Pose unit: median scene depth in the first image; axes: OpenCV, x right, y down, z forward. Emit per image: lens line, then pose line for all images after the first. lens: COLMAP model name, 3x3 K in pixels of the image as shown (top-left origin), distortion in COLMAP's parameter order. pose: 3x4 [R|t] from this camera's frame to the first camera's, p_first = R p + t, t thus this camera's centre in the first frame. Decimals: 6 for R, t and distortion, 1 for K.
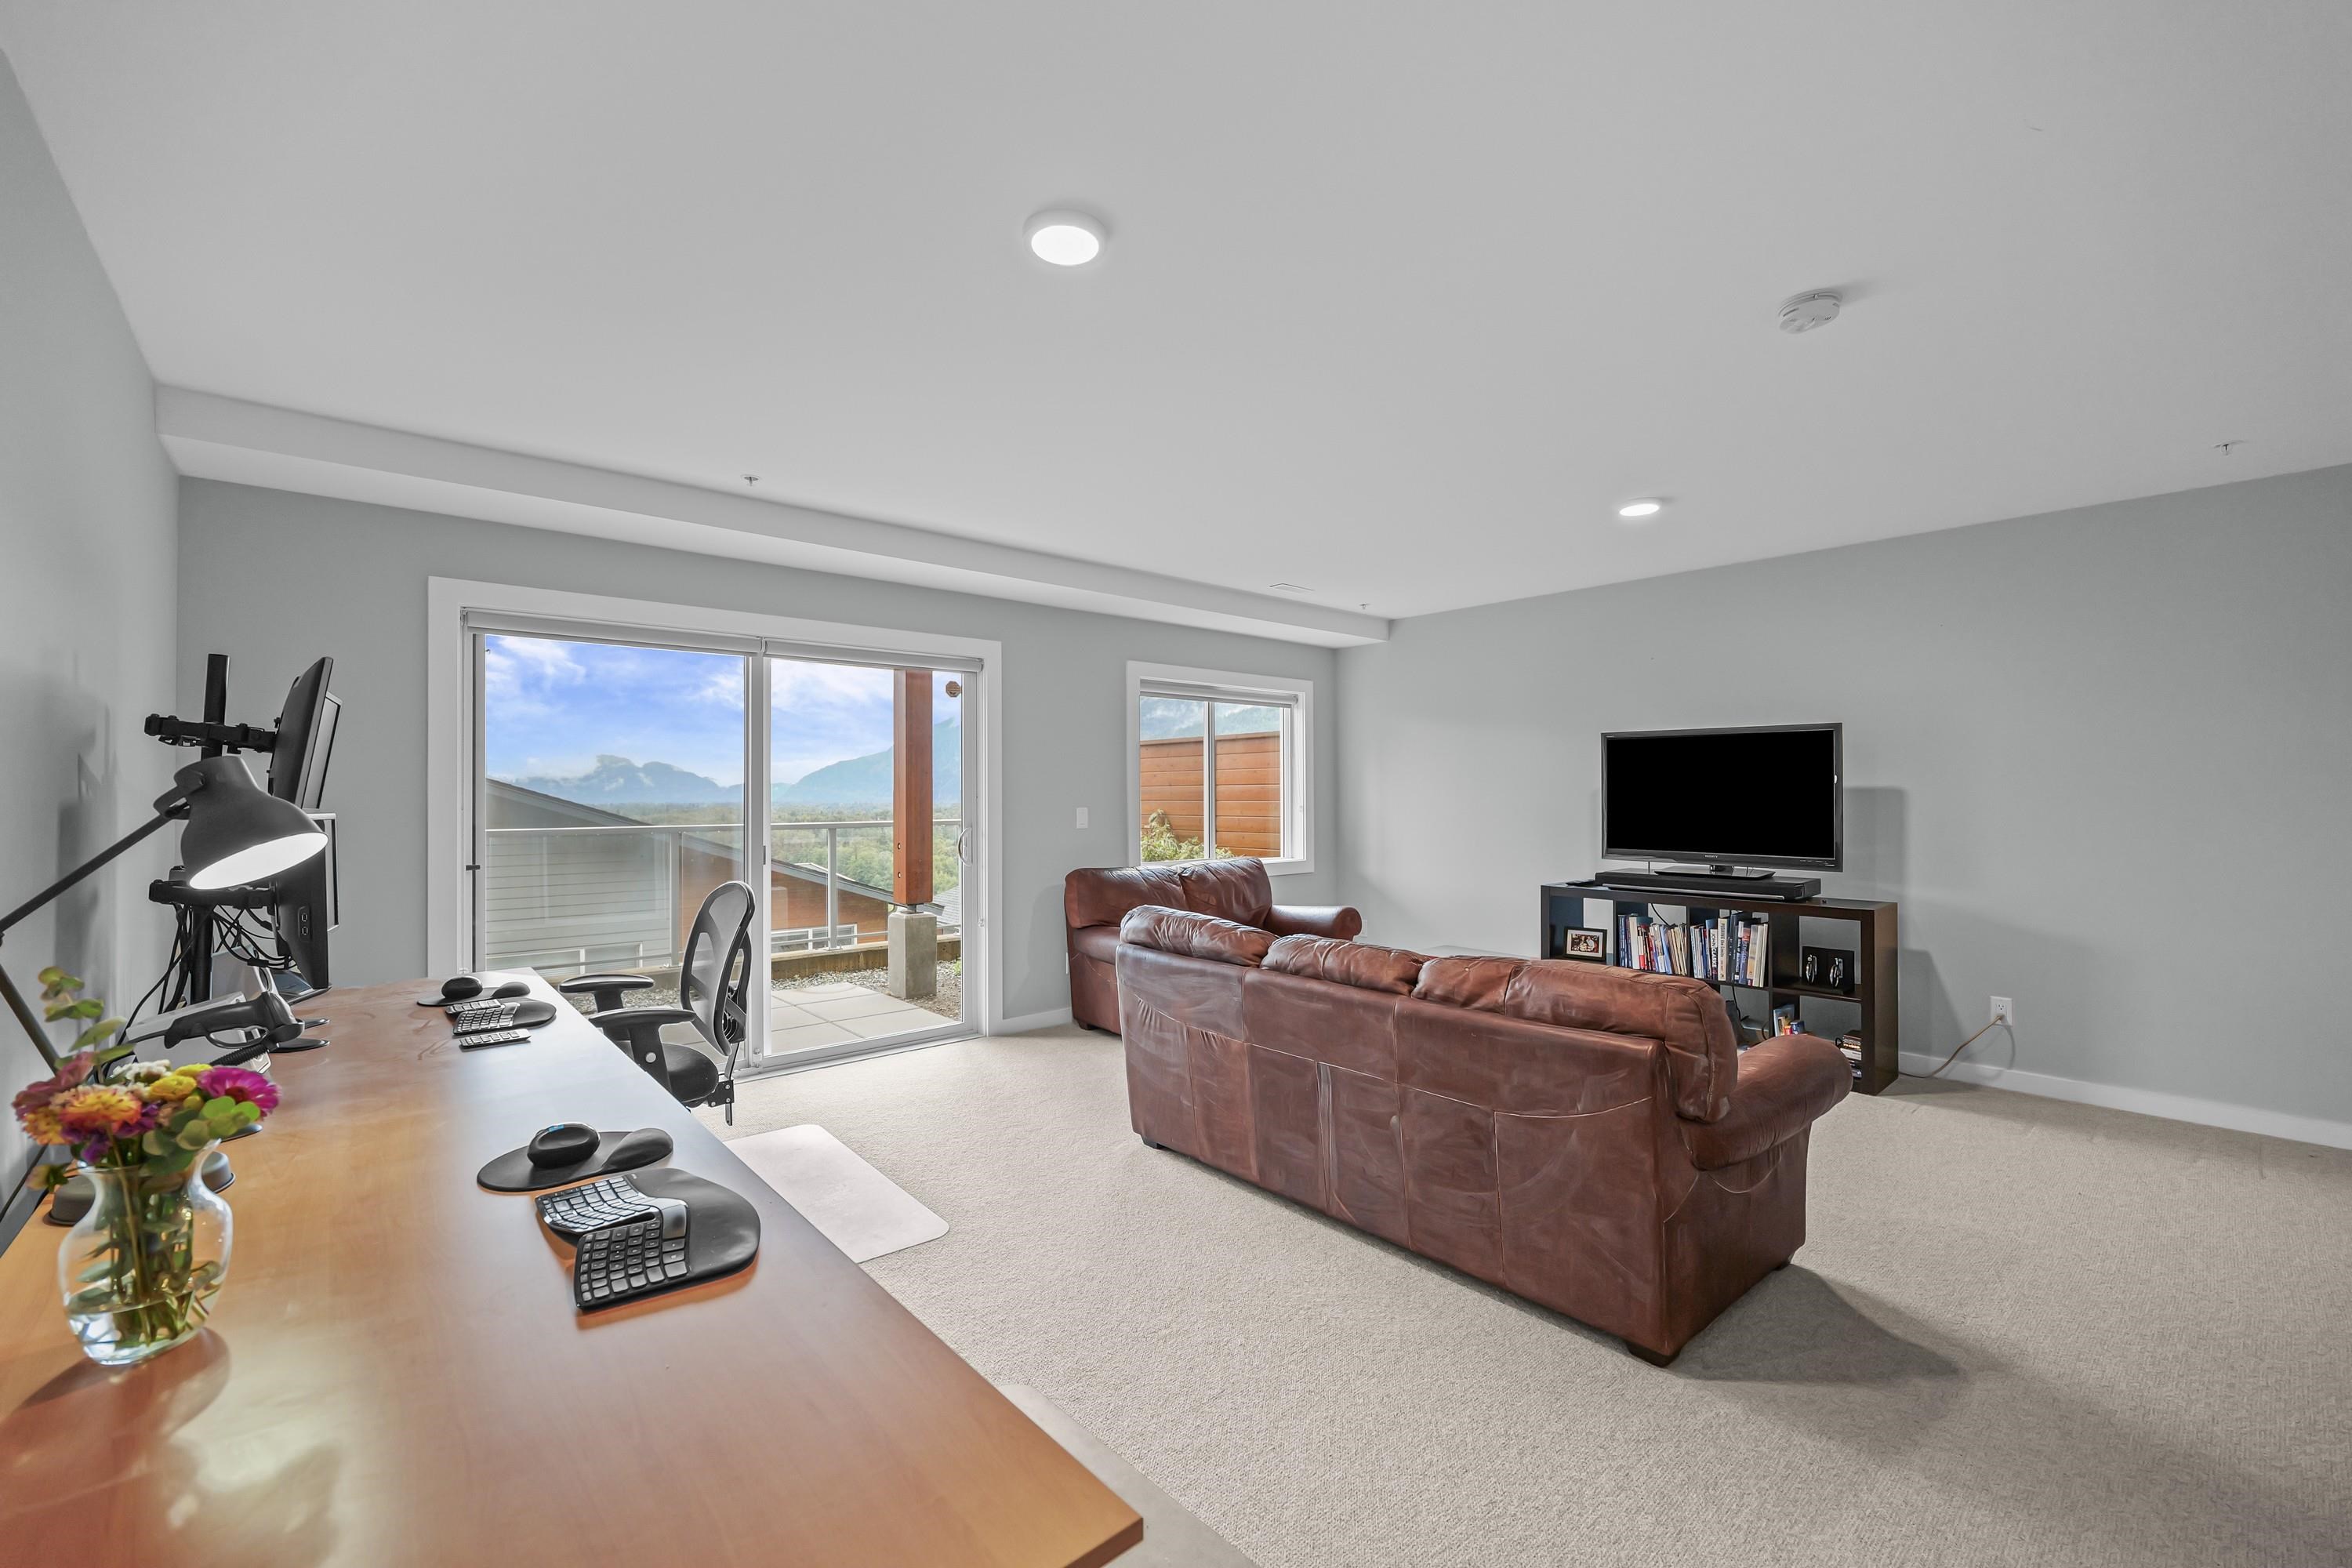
lens RADIAL K [[974.6, 0, 1176.0], [0, 974.6, 784.0], [0, 0, 1]] dist [-0.007796, 0.000324]
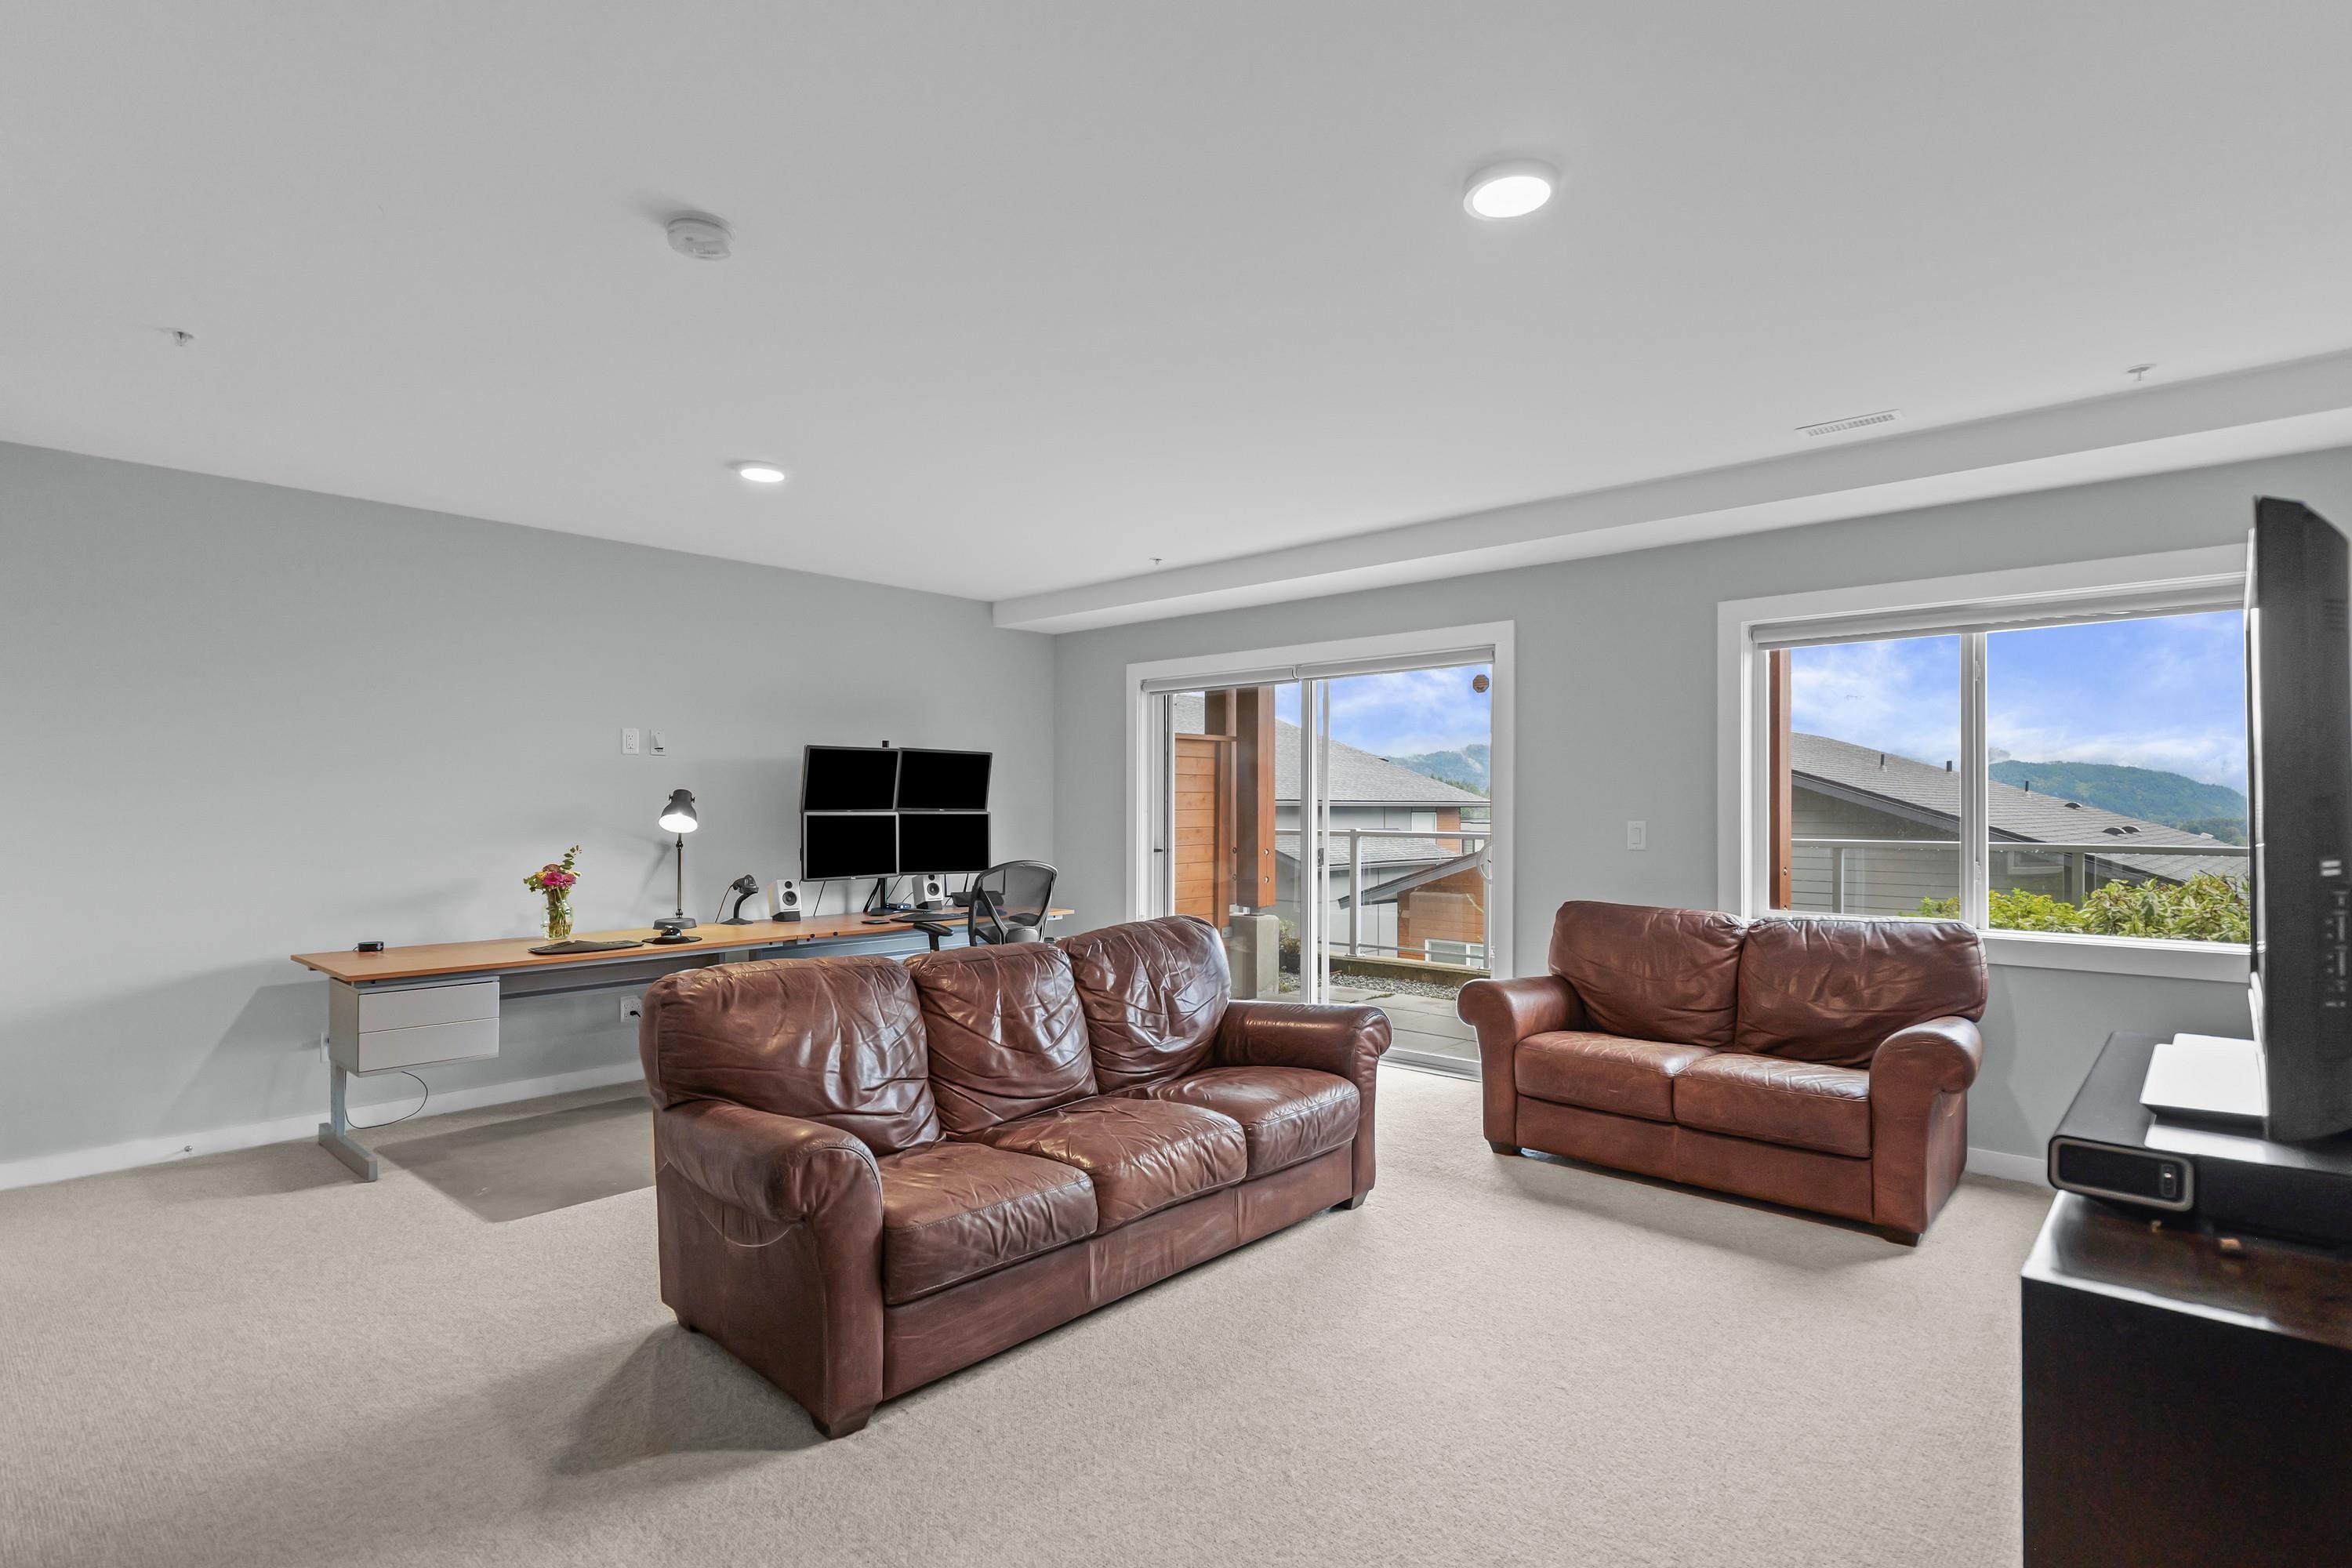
lens RADIAL K [[1193.6, 0, 1176.0], [0, 1193.6, 784.0], [0, 0, 1]] dist [0.003446, 0.000596]
pose [[0.106137, -0.015254, -0.994235, 1.683786], [0.012123, 0.999828, -0.014046, 0.013639], [0.994278, -0.010562, 0.106303, 1.252184]]
